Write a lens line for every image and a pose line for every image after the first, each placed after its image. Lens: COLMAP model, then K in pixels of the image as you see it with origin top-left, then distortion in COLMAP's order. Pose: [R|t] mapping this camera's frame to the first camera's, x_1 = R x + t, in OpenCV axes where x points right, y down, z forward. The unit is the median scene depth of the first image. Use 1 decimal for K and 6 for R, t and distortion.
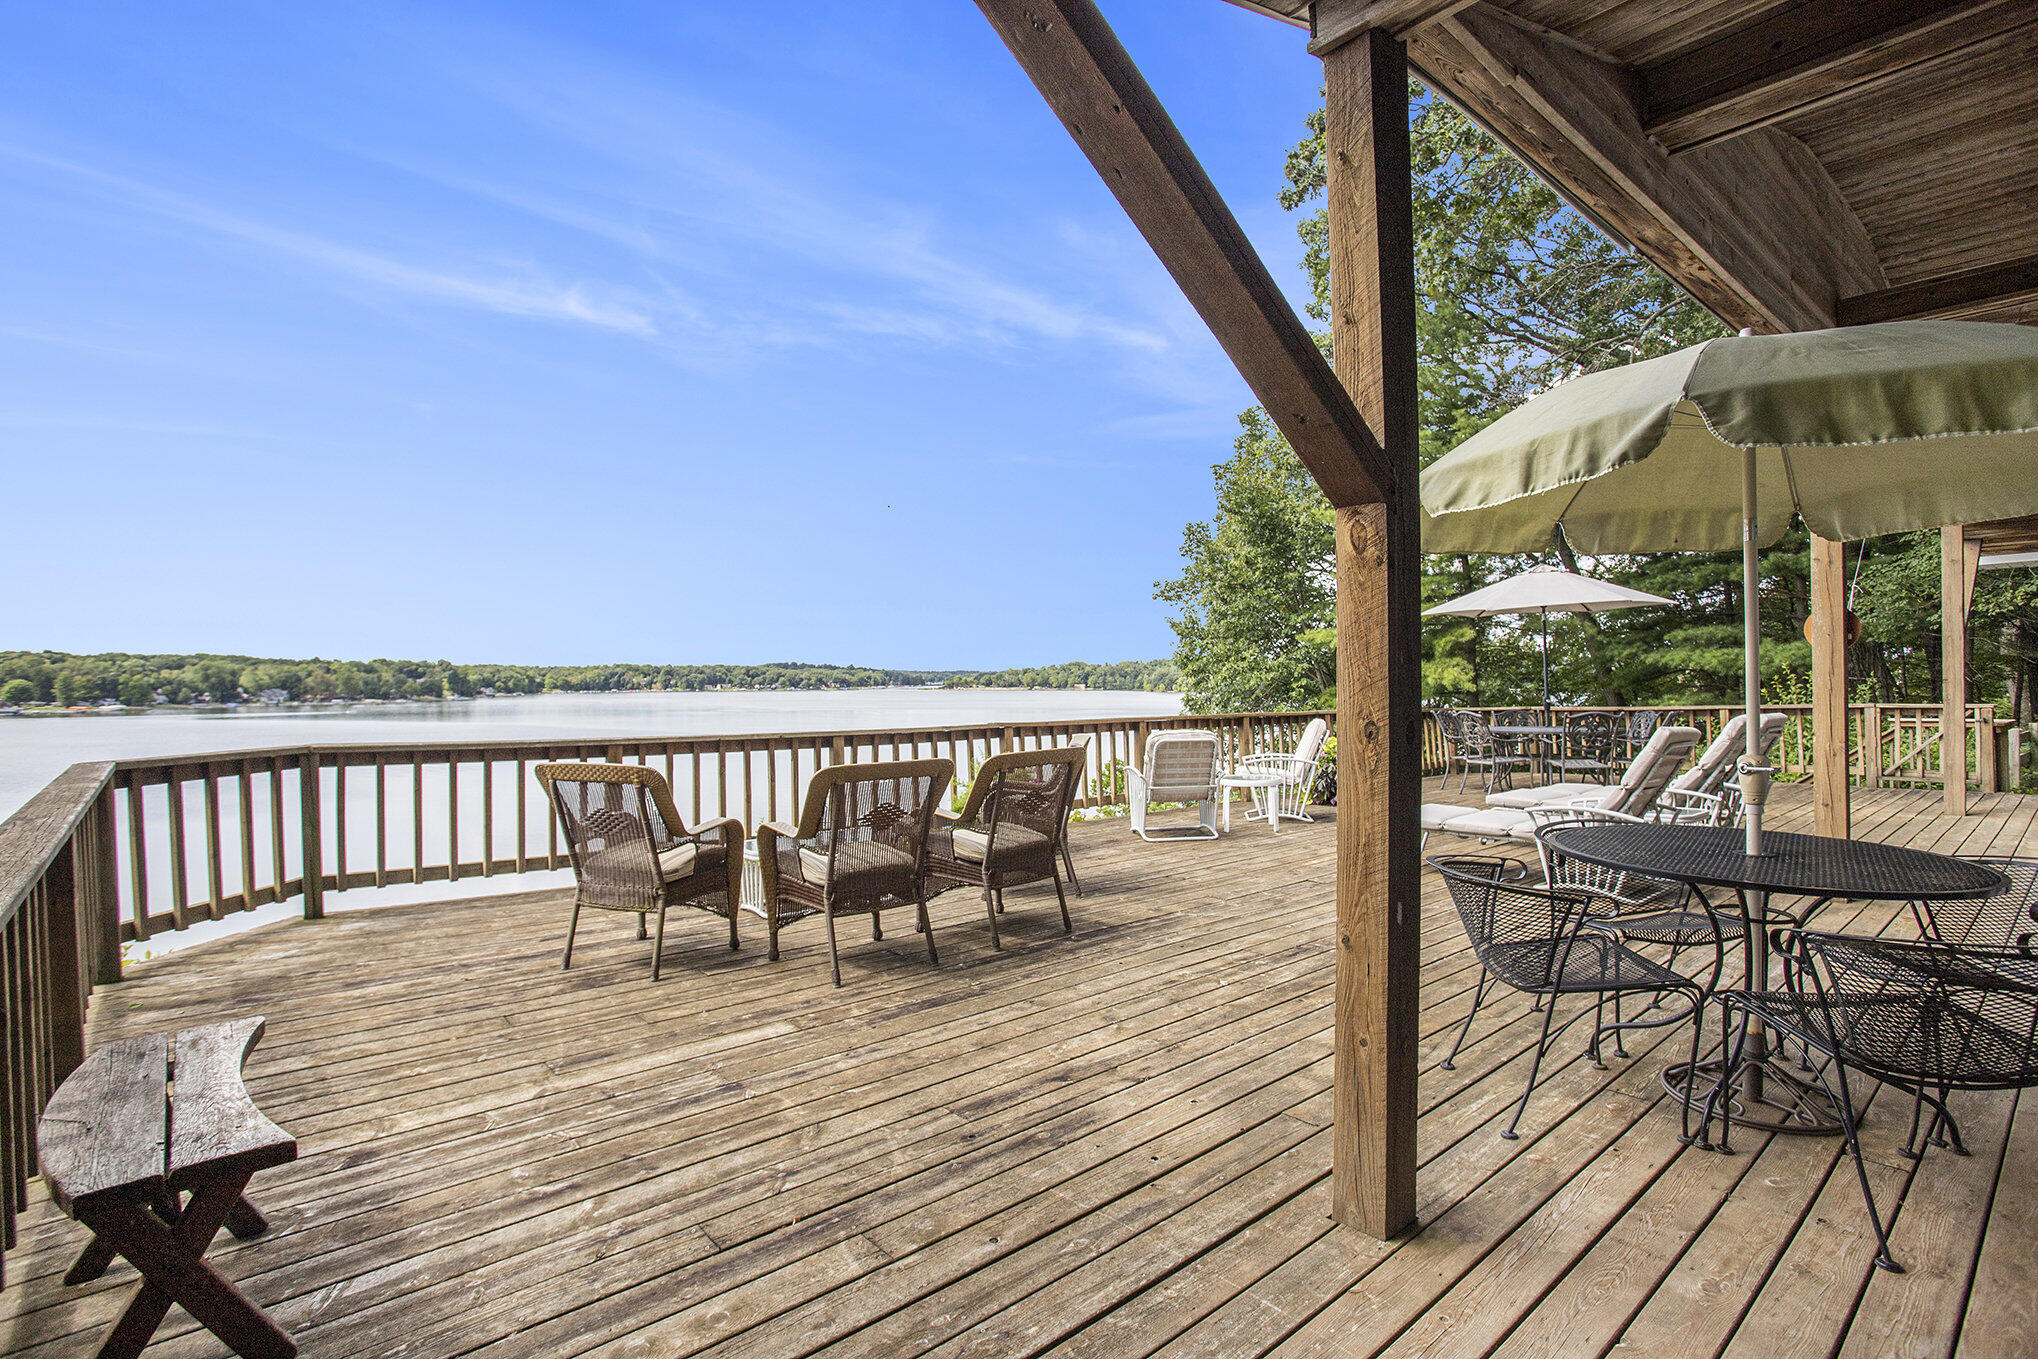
lens RADIAL K [[999.5, 0, 1014.5], [0, 999.5, 687.3], [0, 0, 1]] dist [-0.029945, 0.013572]
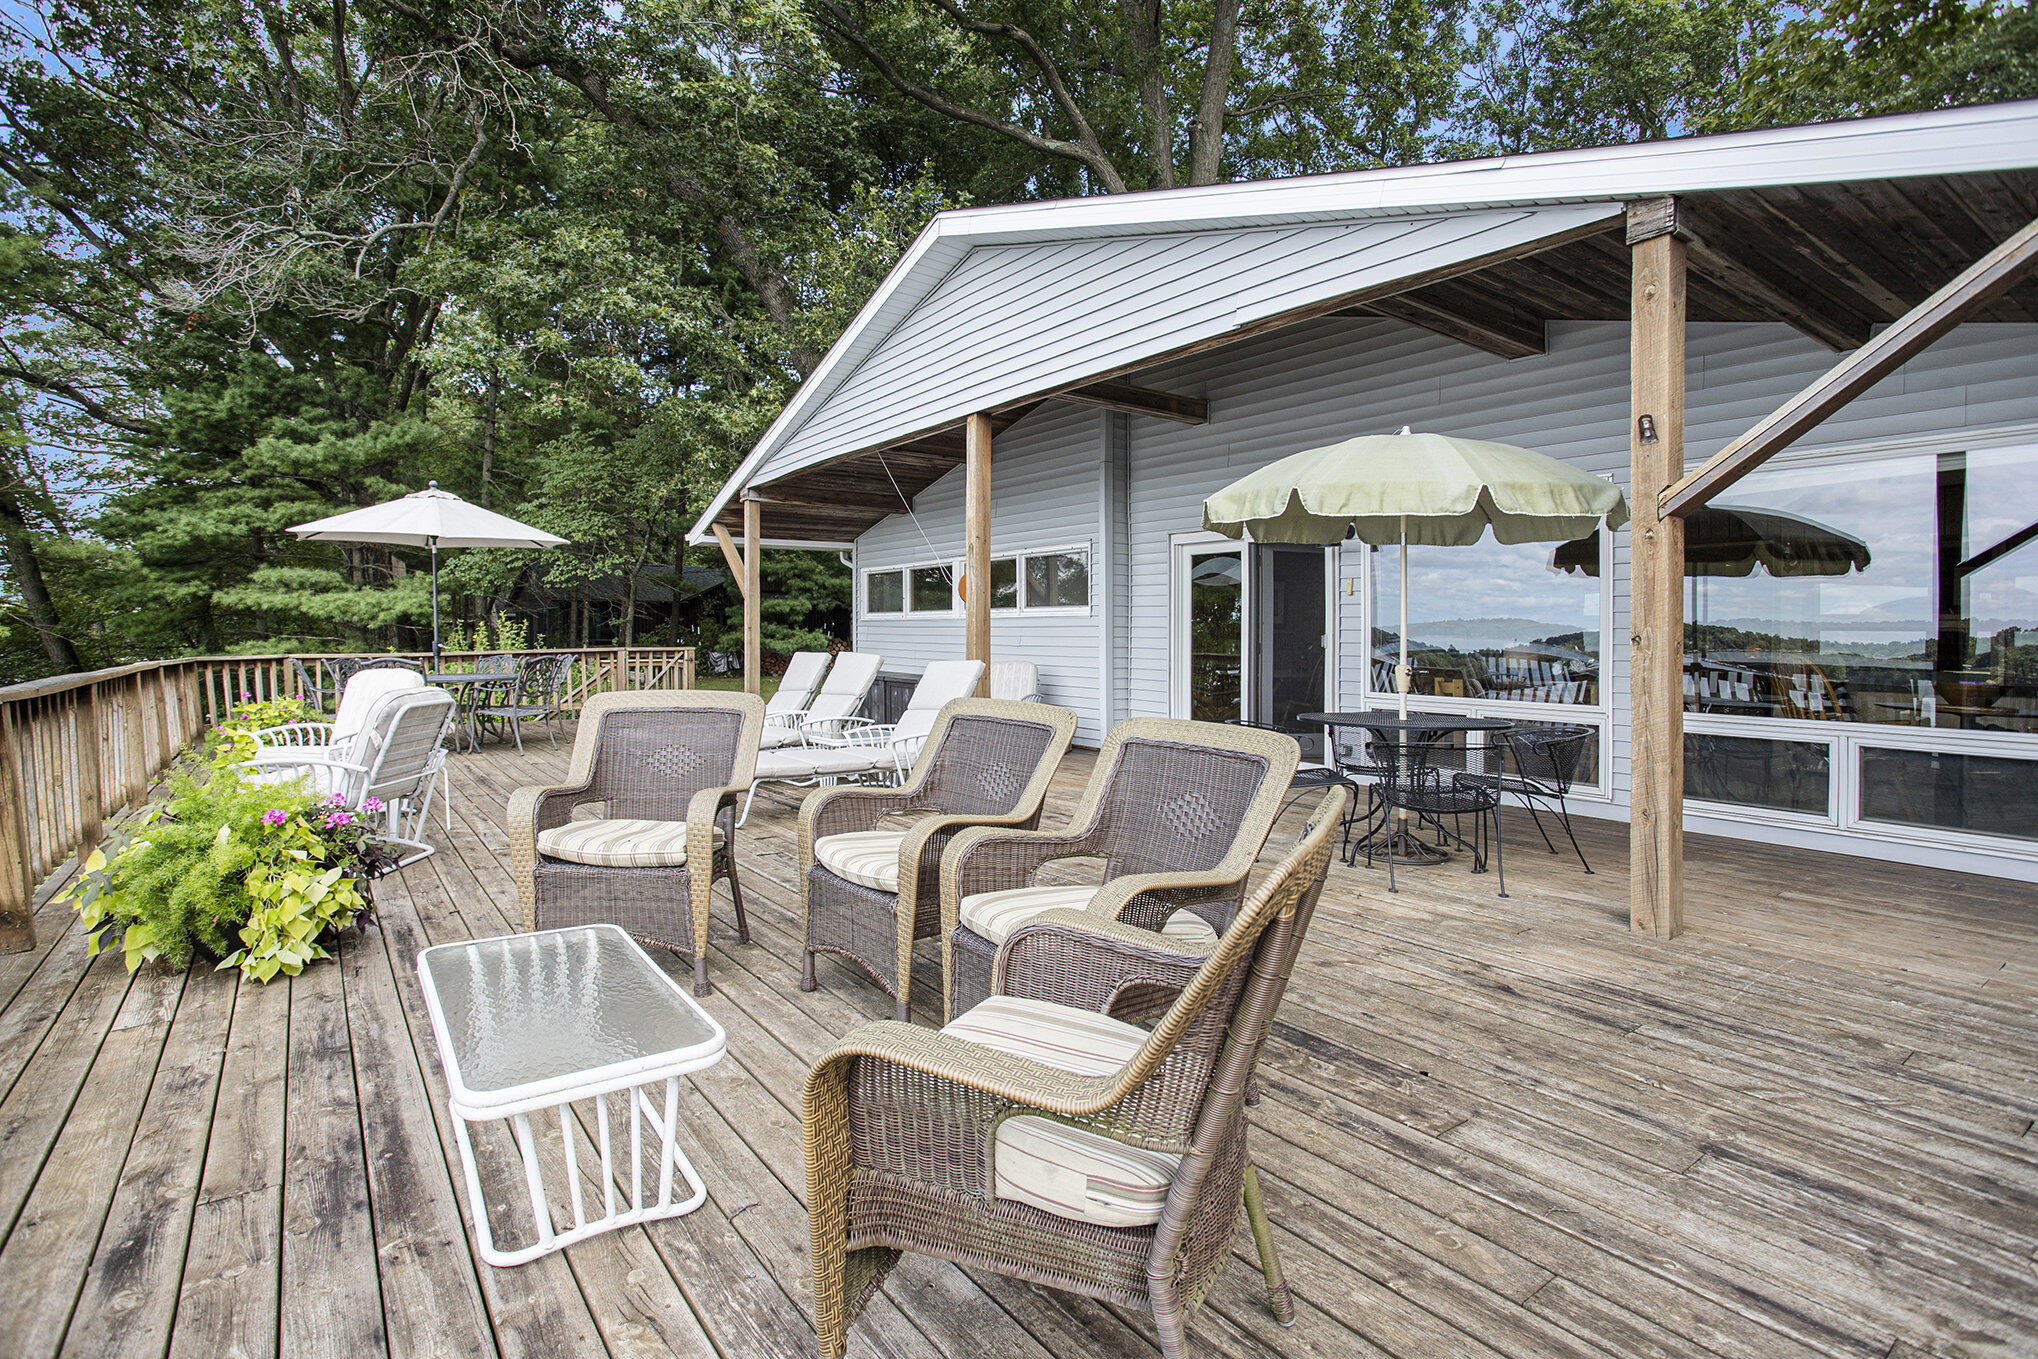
lens RADIAL K [[999.5, 0, 1017.2], [0, 999.5, 674.3], [0, 0, 1]] dist [-0.029945, 0.013572]
pose [[0.053272, -0.028223, 0.998181, -0.964369], [-0.007894, 0.999557, 0.028683, 0.032839], [-0.998549, -0.009408, 0.053025, 1.390495]]
